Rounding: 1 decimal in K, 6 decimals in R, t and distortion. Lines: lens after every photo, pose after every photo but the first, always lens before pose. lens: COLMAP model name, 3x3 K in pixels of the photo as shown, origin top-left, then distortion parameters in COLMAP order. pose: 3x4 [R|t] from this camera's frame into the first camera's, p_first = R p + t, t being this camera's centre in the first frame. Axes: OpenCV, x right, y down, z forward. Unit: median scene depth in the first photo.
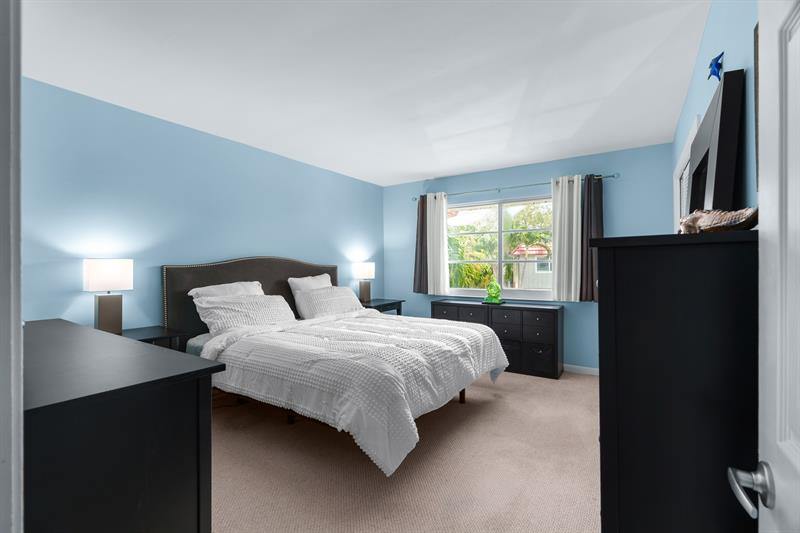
lens RADIAL K [[363.2, 0, 394.5], [0, 363.2, 264.4], [0, 0, 1]] dist [0.000057, 0.000013]
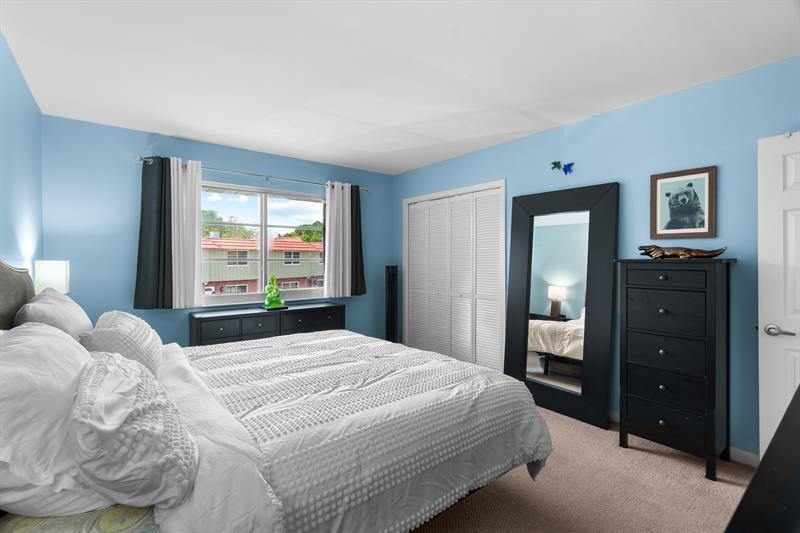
lens RADIAL K [[363.2, 0, 394.5], [0, 363.2, 264.4], [0, 0, 1]] dist [0.000057, 0.000013]
pose [[0.309379, -0.008176, 0.950904, -0.442544], [-0.000292, 0.999962, 0.008693, -0.005959], [-0.950939, -0.002967, 0.309364, 0.438354]]
